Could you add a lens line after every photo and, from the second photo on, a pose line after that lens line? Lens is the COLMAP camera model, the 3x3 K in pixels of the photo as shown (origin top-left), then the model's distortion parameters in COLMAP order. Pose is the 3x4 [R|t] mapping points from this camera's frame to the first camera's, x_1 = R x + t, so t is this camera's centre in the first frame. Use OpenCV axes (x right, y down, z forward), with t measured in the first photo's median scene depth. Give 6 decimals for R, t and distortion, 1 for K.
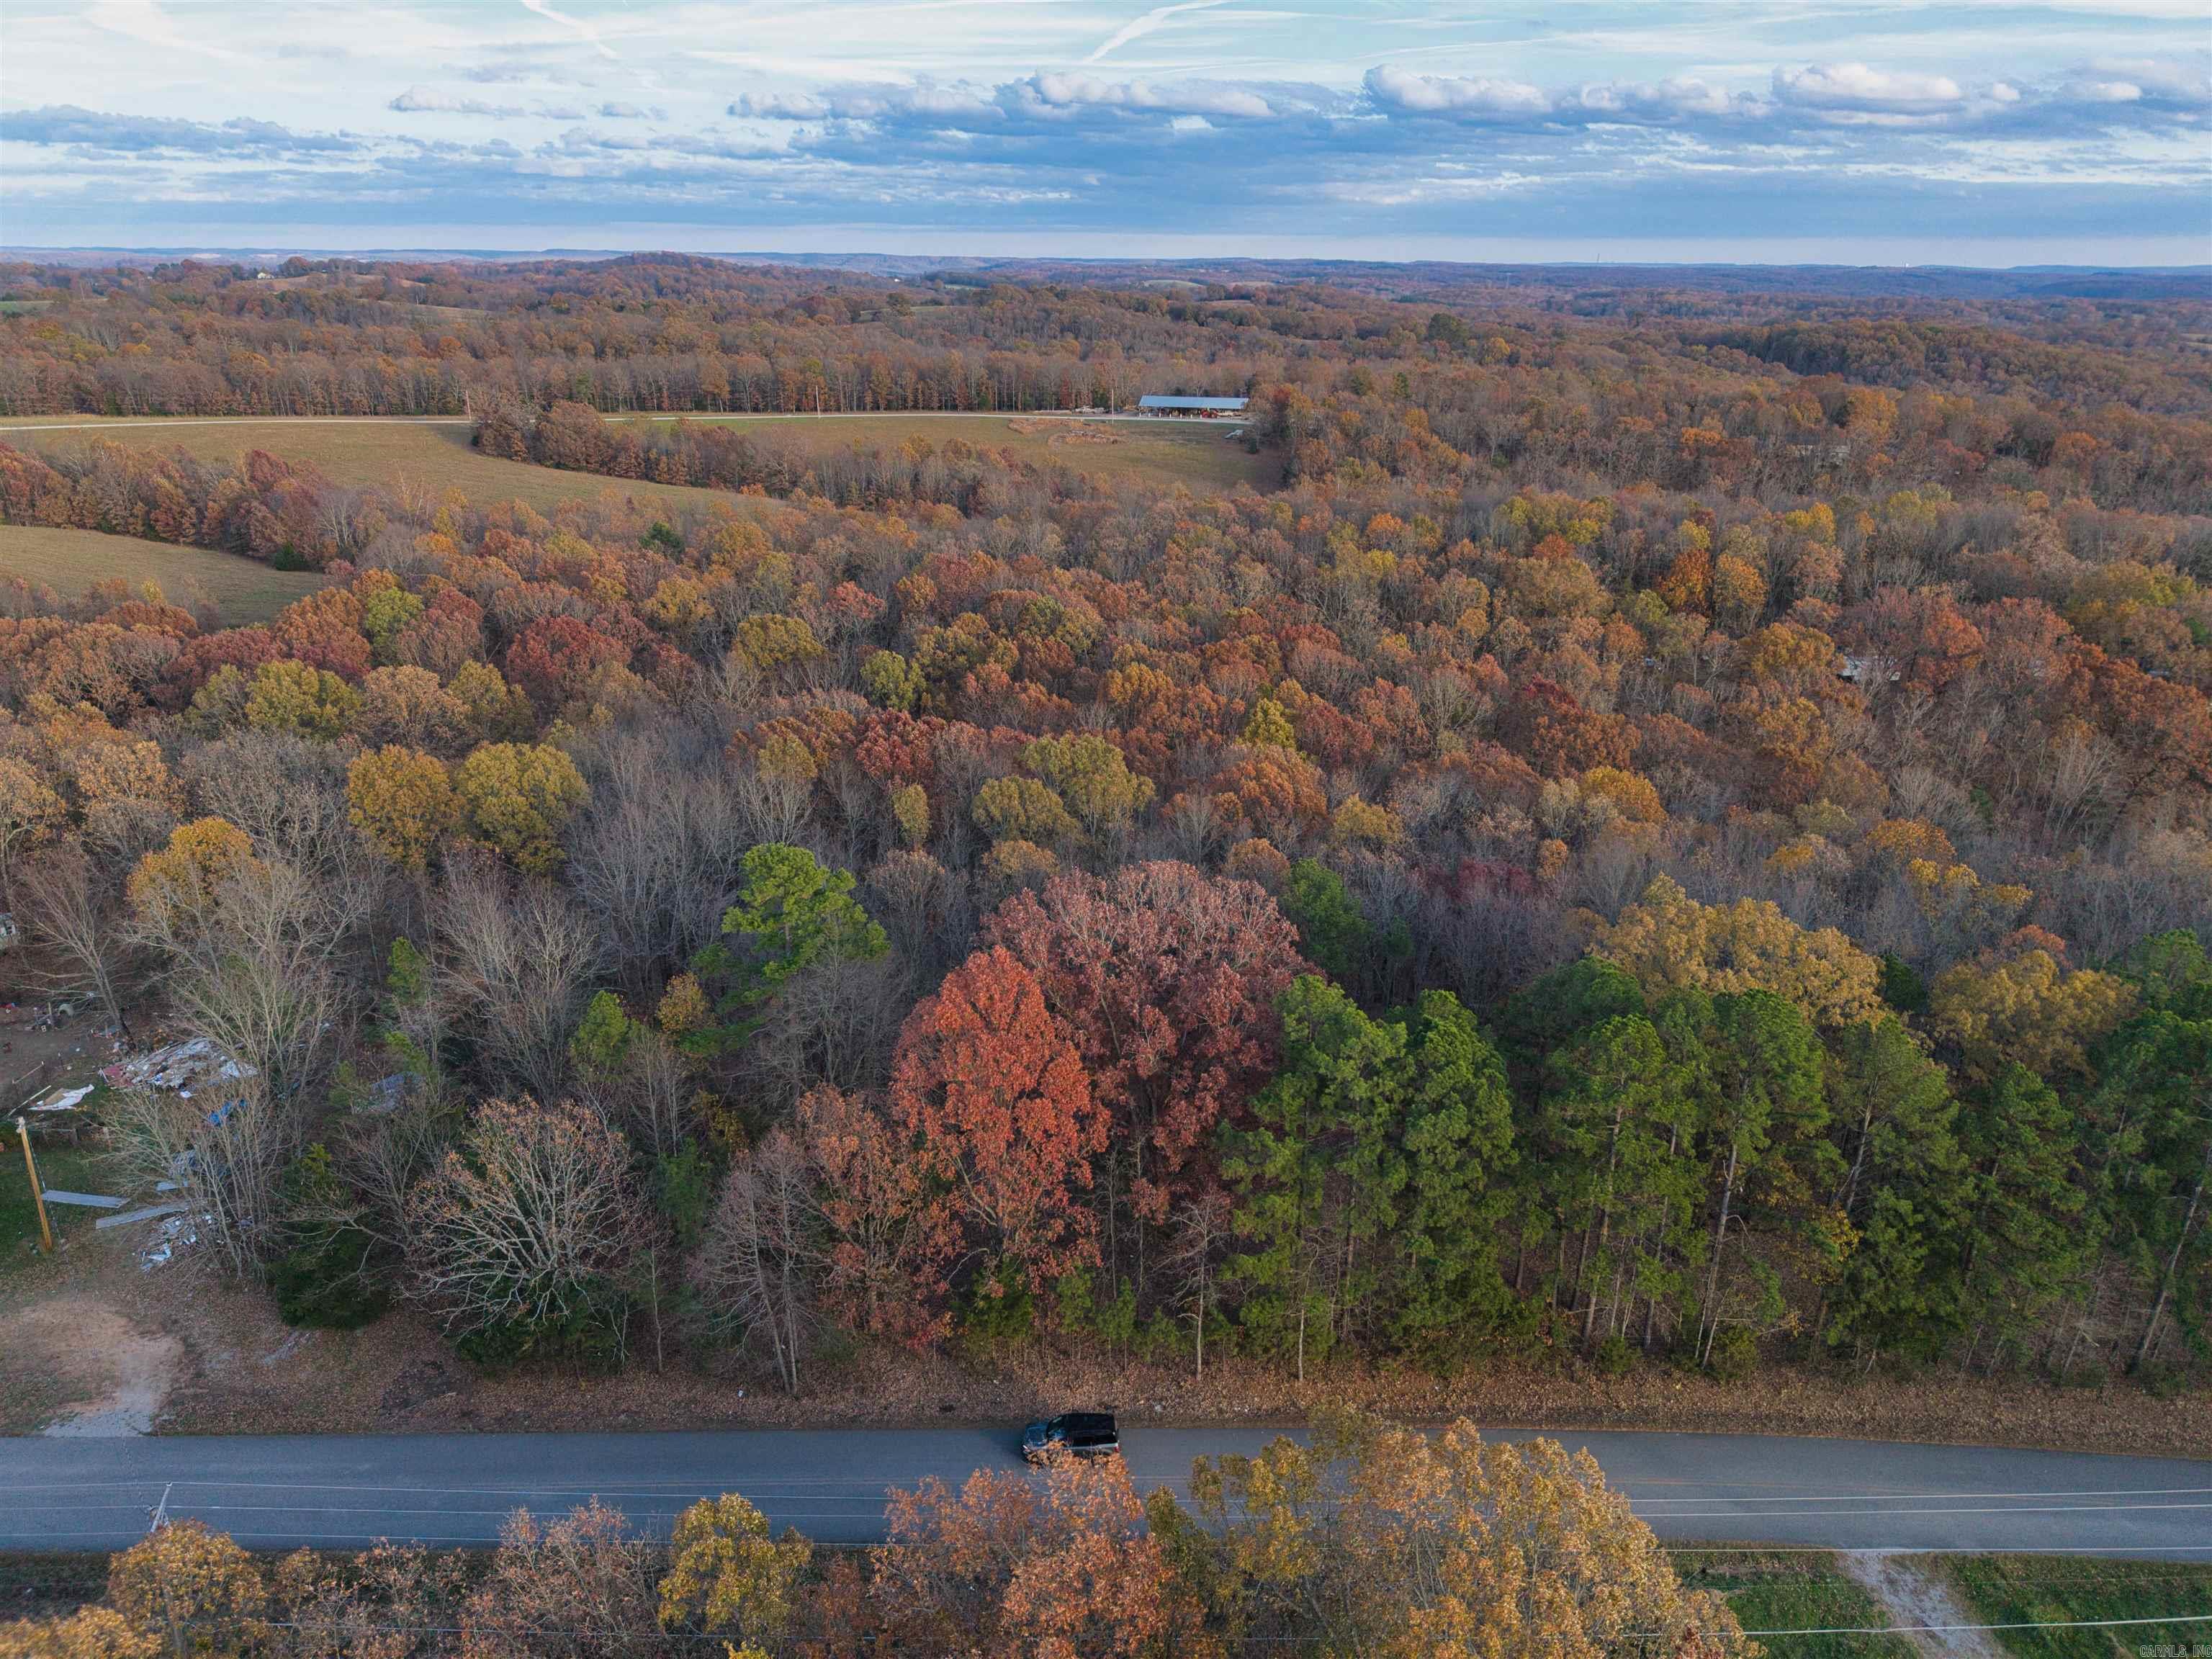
lens RADIAL K [[1492.7, 0, 1110.1], [0, 1492.7, 808.8], [0, 0, 1]] dist [0.001991, 0.000893]
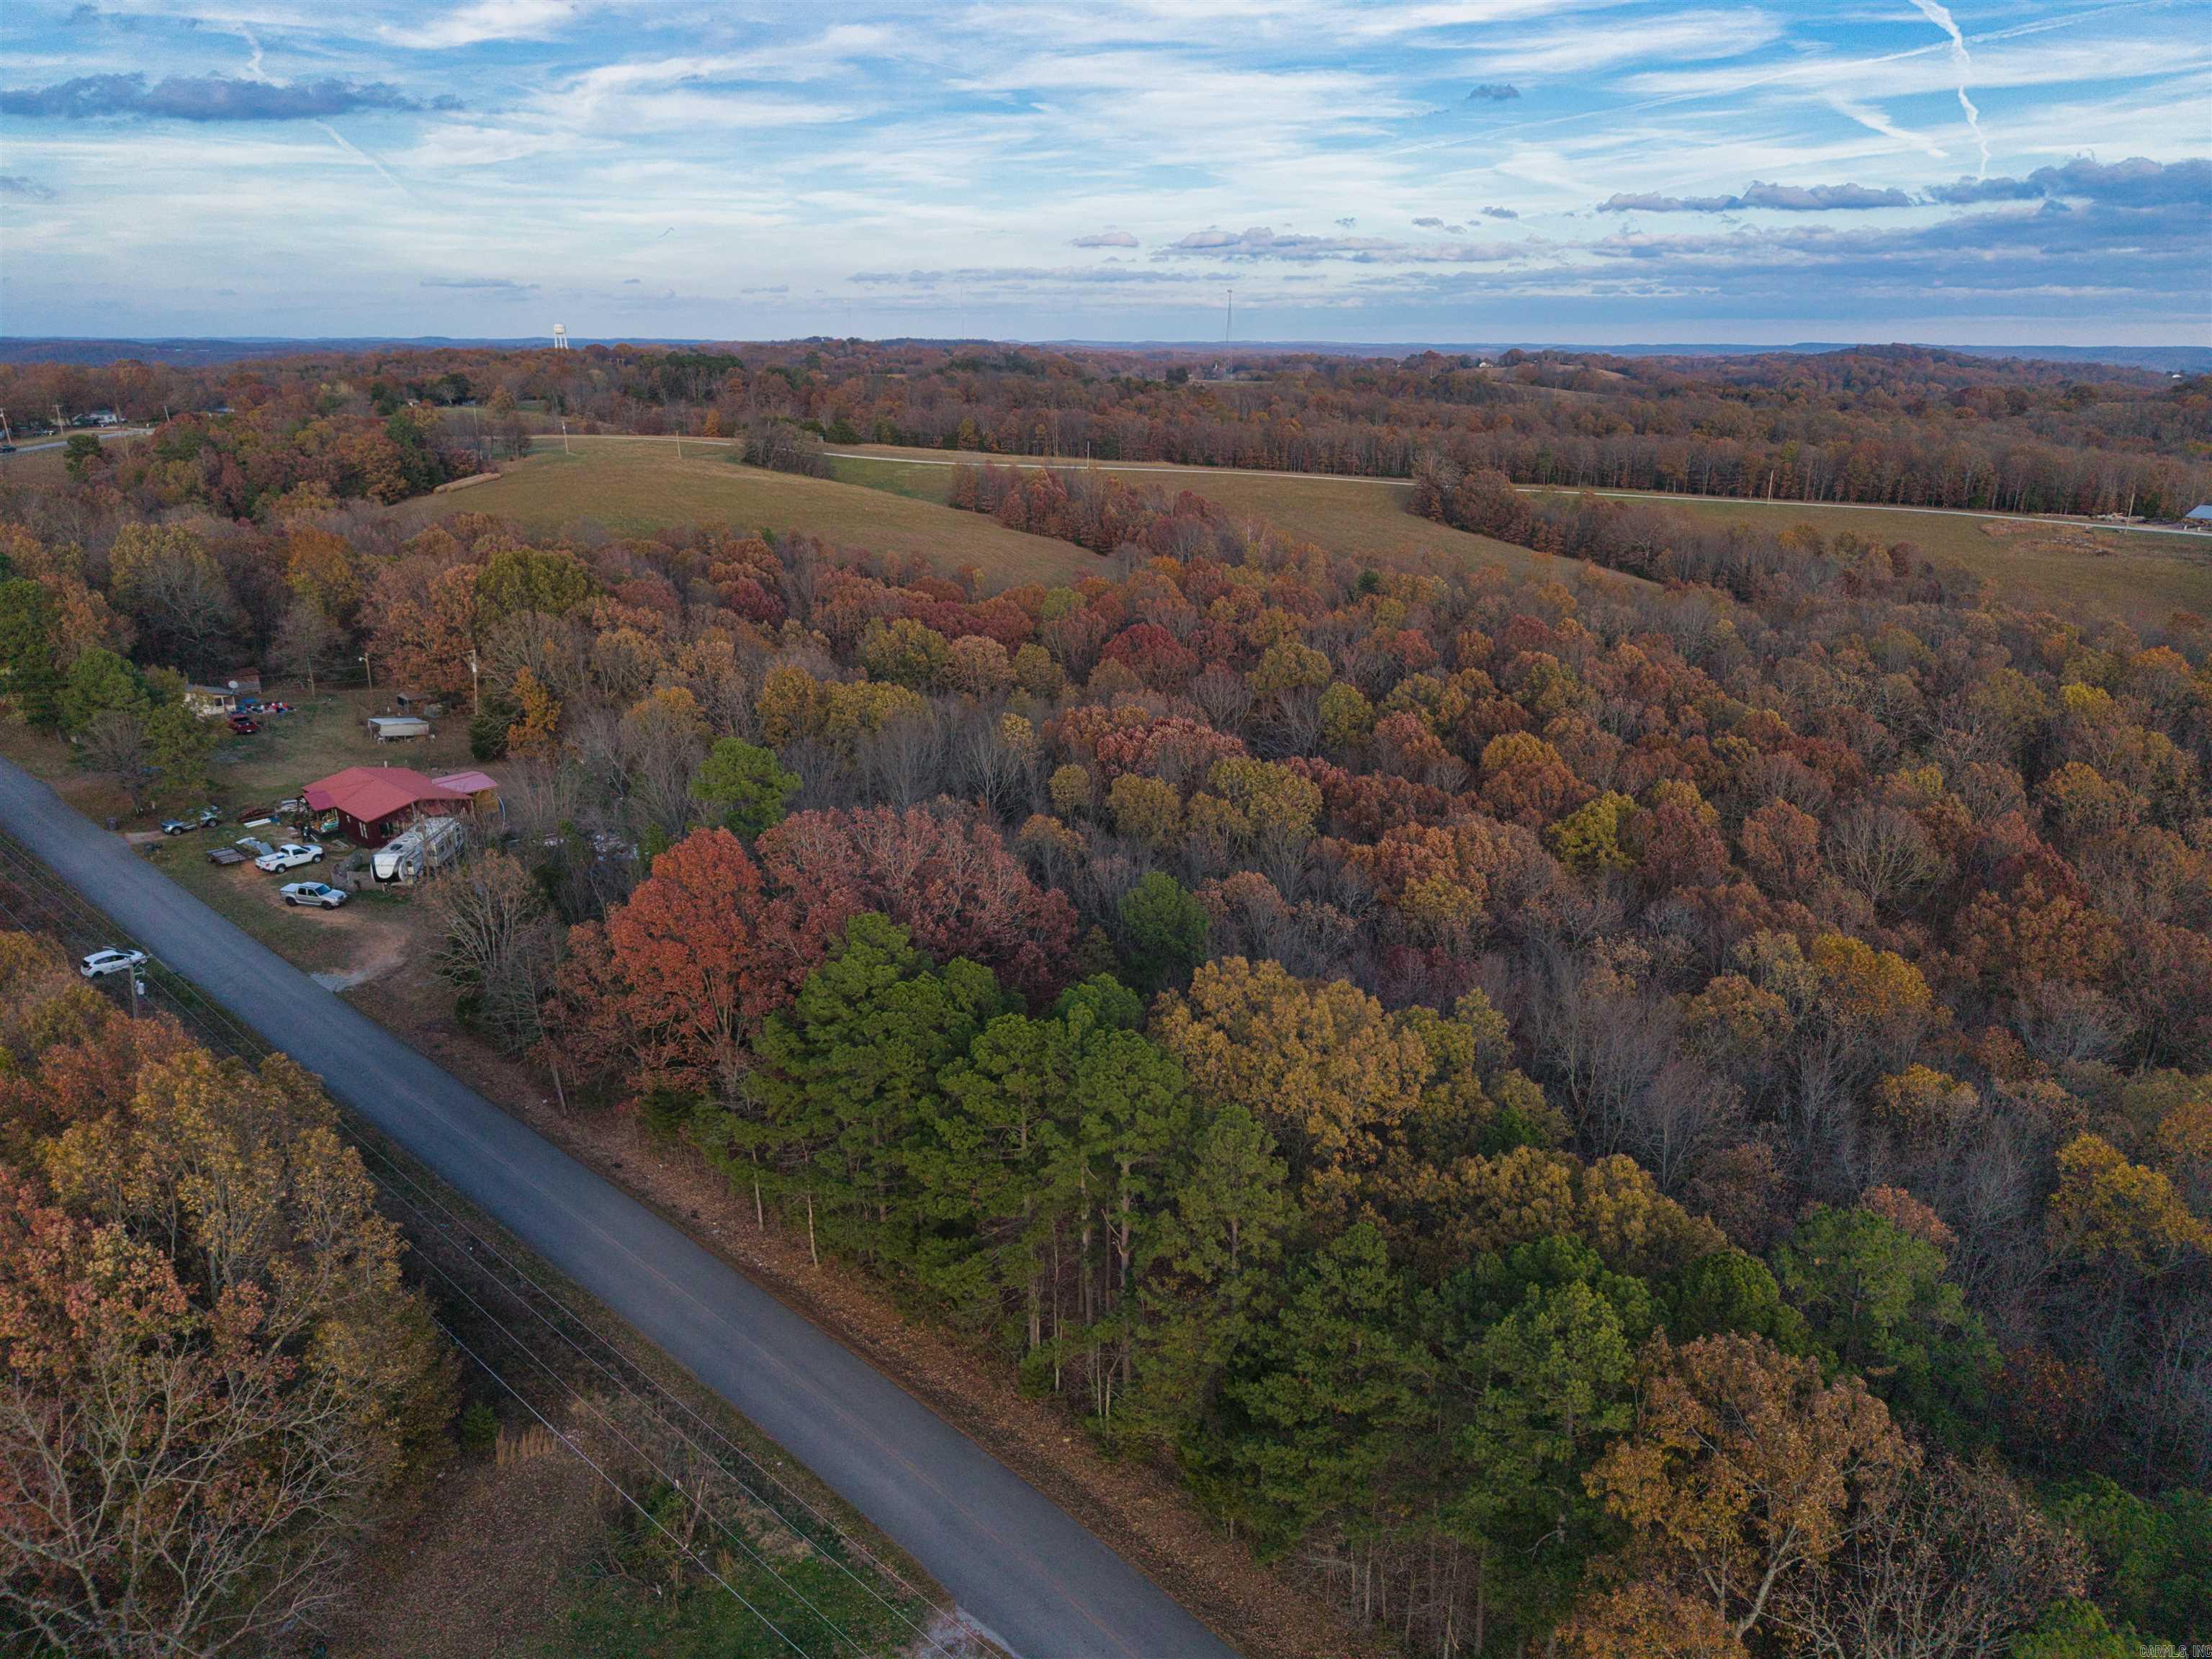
lens RADIAL K [[1484.4, 0, 1113.9], [0, 1484.4, 820.6], [0, 0, 1]] dist [0.028451, -0.028558]
pose [[0.725788, 0.207288, -0.655945, 0.197872], [-0.239405, 0.970026, 0.041647, -0.008676], [0.644917, 0.126810, 0.753659, 0.053159]]
